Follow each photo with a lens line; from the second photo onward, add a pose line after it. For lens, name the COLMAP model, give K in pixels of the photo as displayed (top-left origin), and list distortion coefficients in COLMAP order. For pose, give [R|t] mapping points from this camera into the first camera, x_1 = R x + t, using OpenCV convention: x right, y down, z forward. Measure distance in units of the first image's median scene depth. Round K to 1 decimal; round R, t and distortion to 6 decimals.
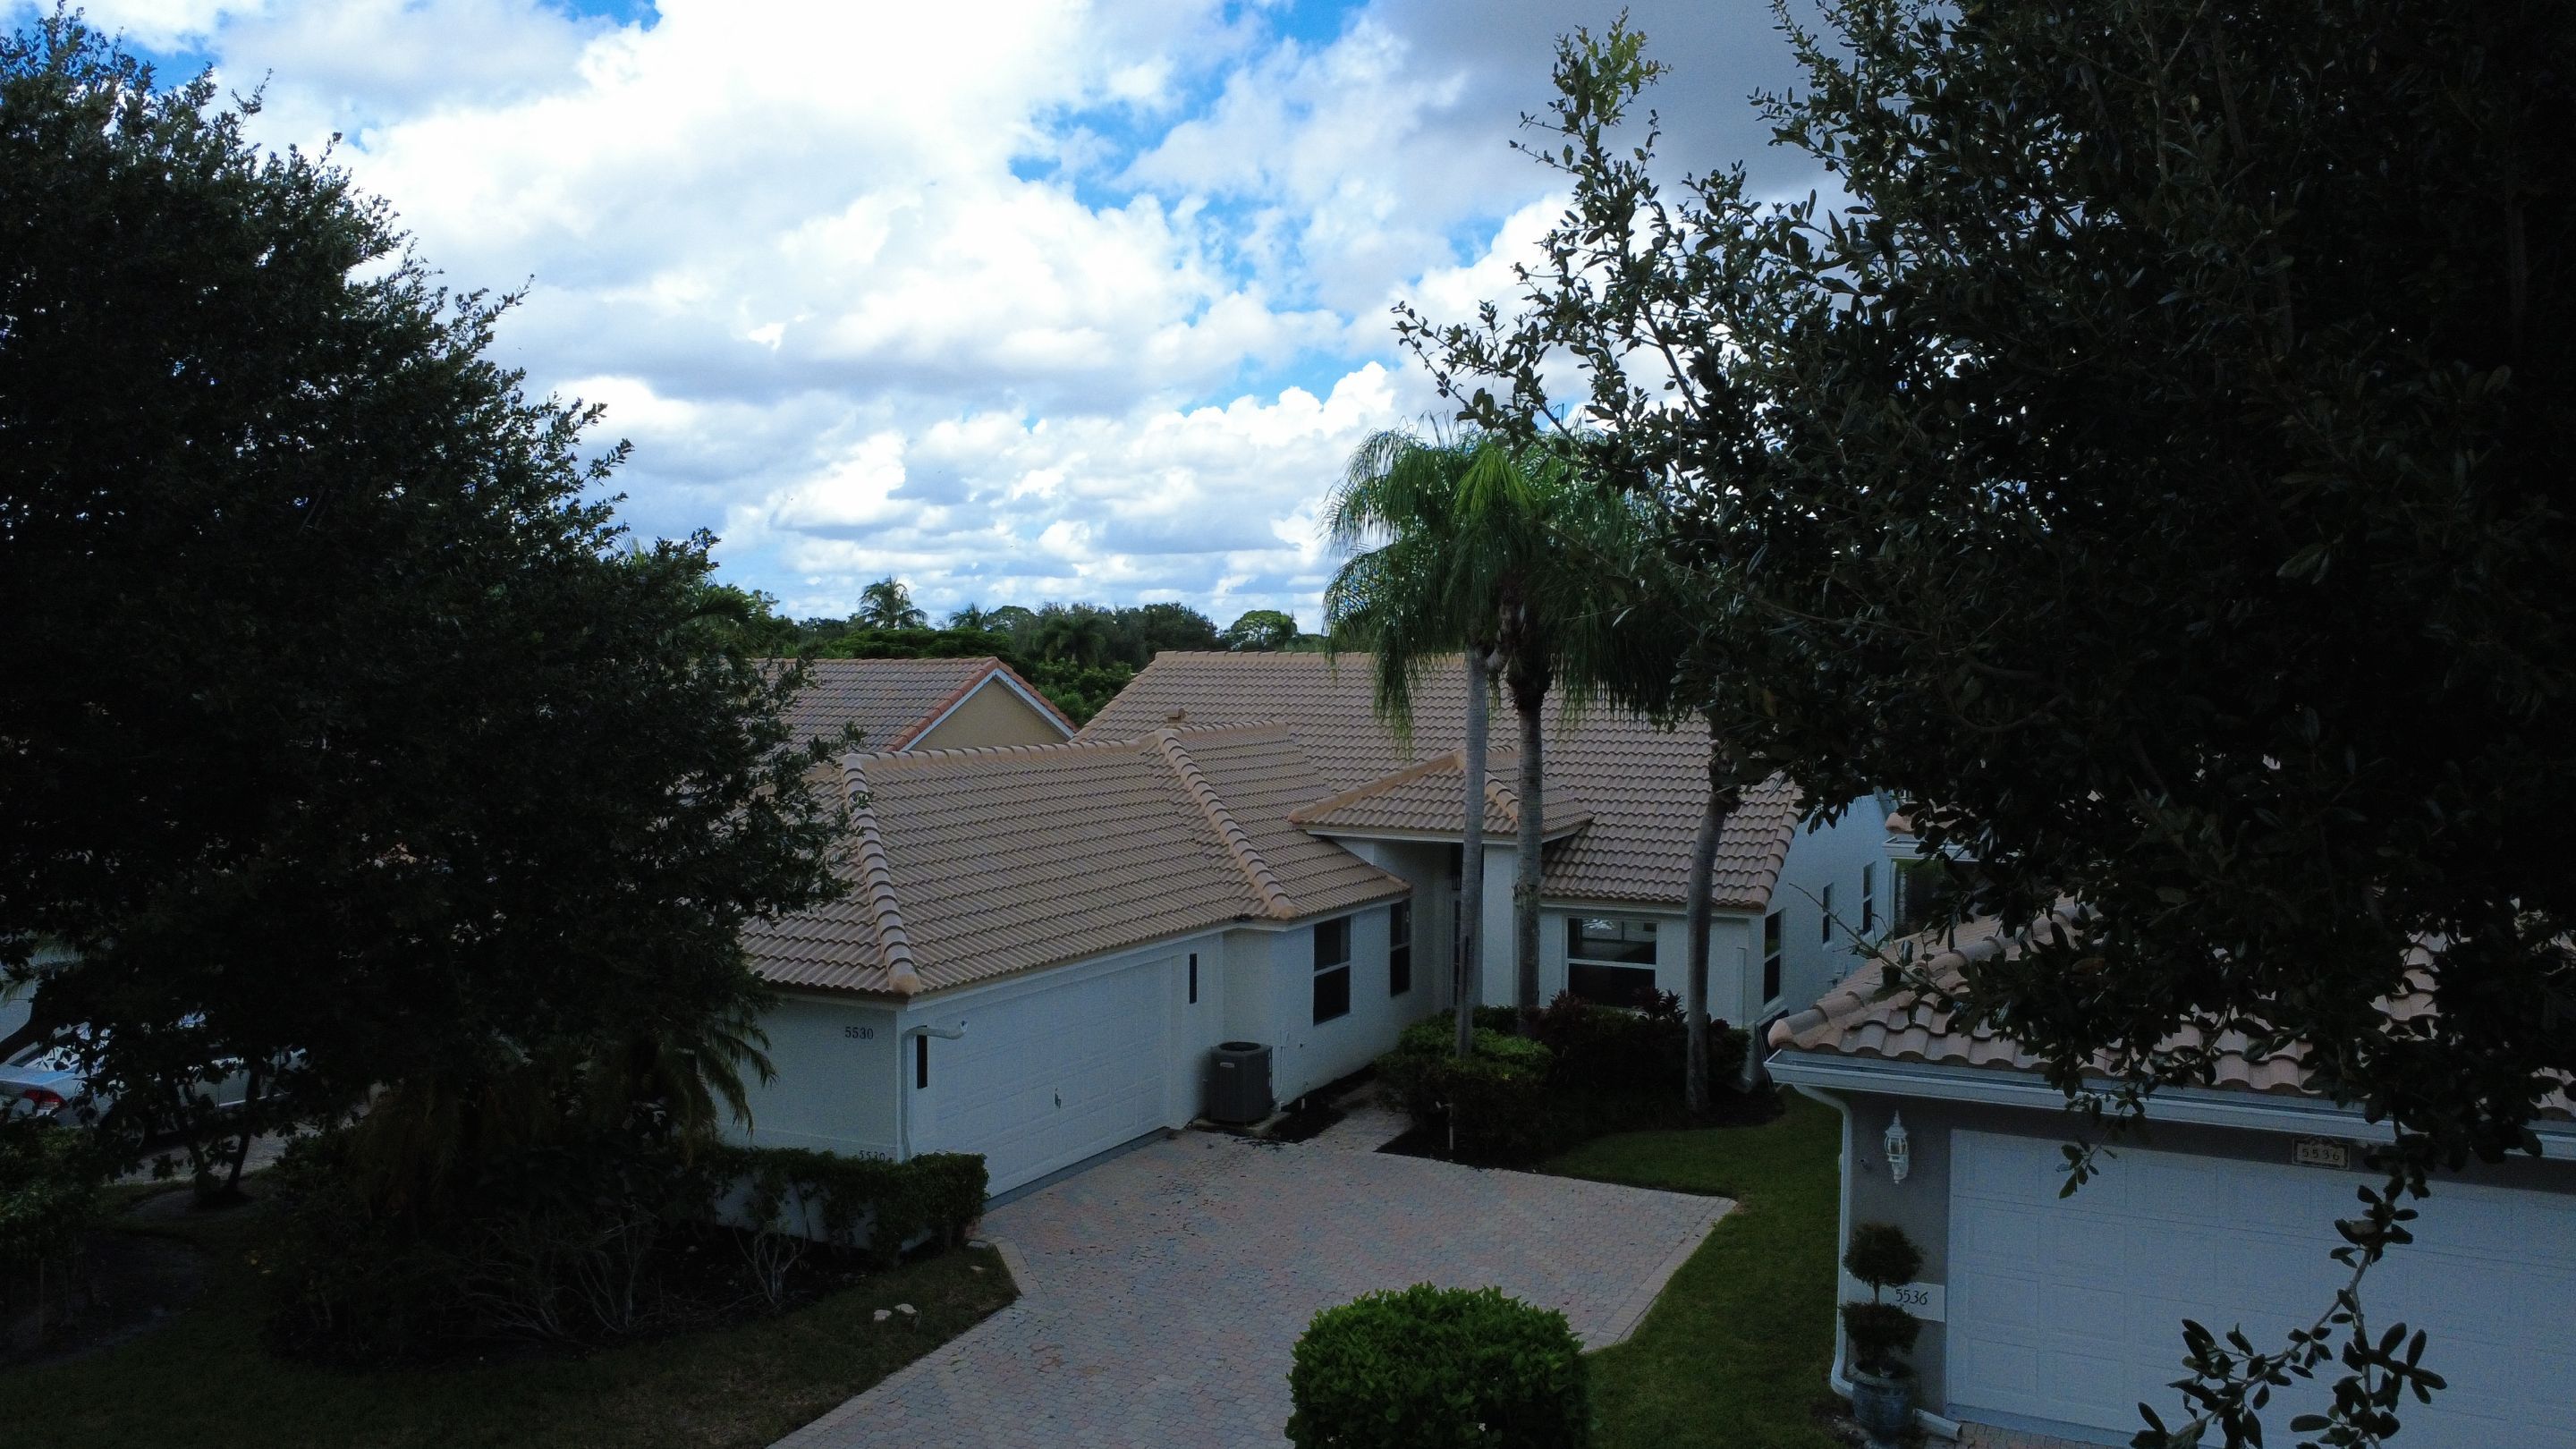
lens RADIAL K [[1872.9, 0, 1291.2], [0, 1872.9, 729.1], [0, 0, 1]] dist [-0.005926, 0.004175]
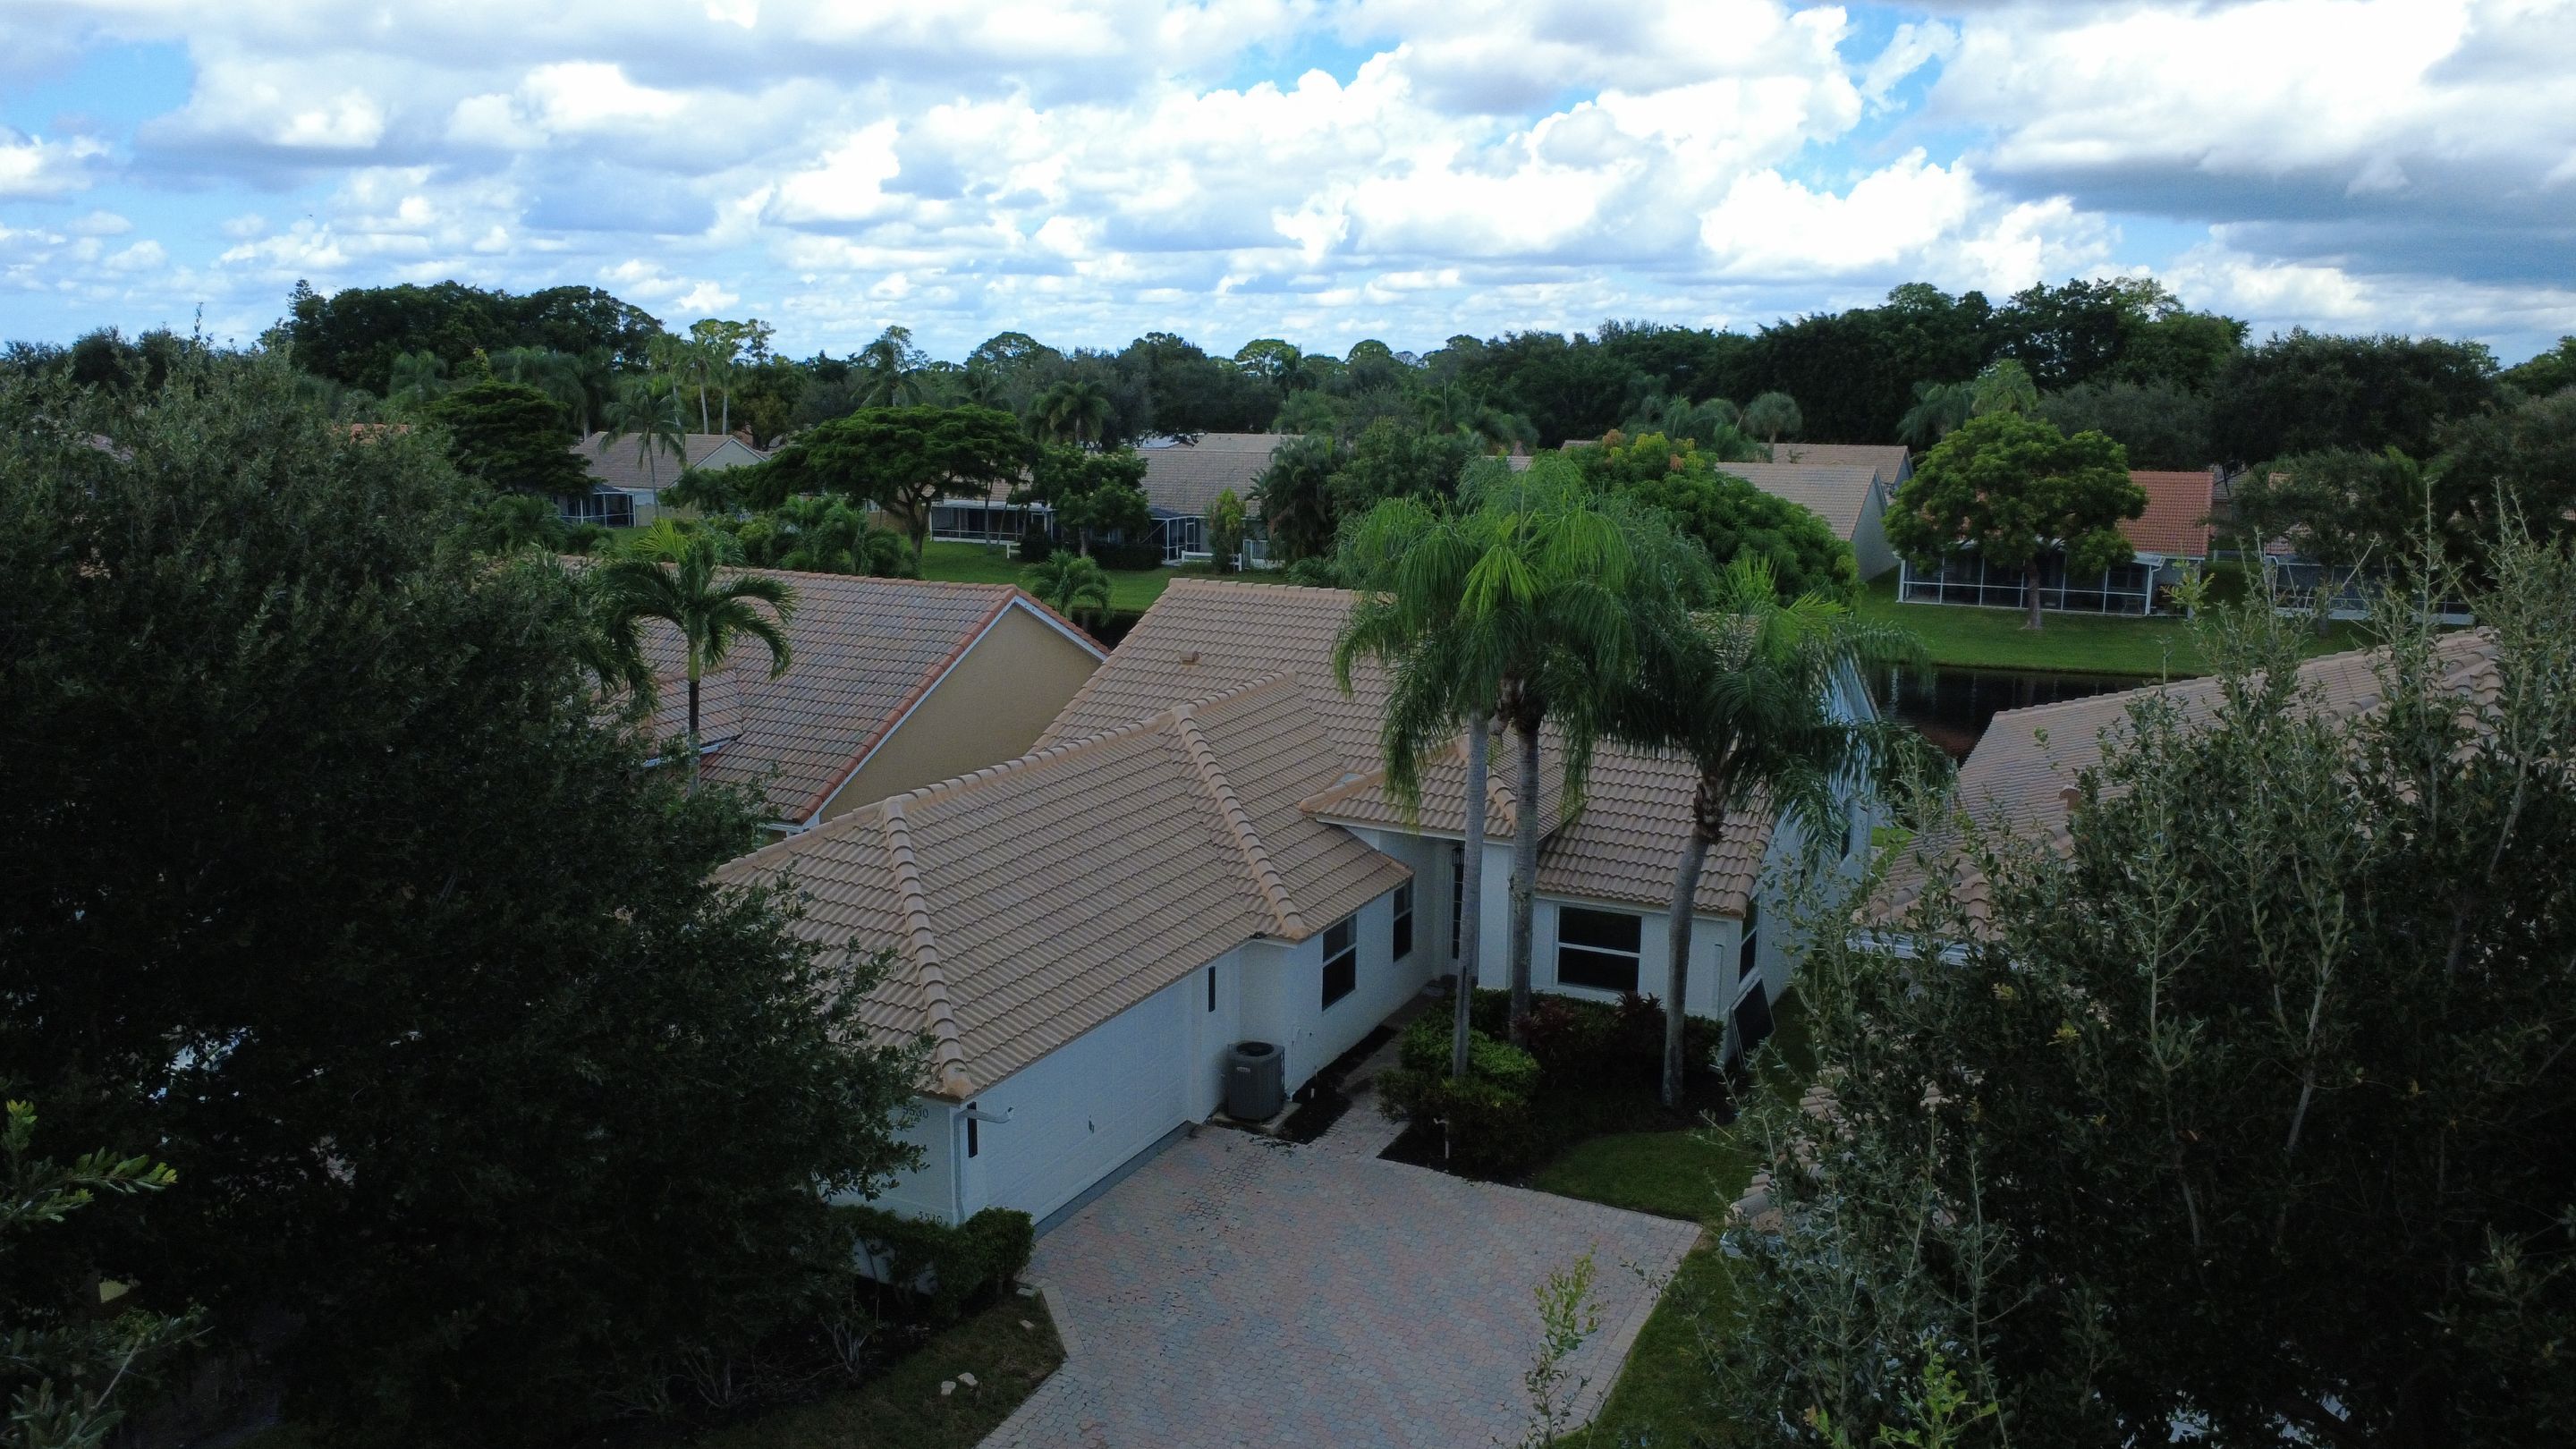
lens RADIAL K [[1872.9, 0, 1286.6], [0, 1872.9, 715.8], [0, 0, 1]] dist [-0.005926, 0.004175]
pose [[0.999989, 0.003158, -0.003575, -0.005538], [-0.002546, 0.987118, 0.159971, -0.191987], [0.004034, -0.159960, 0.987115, -0.045732]]
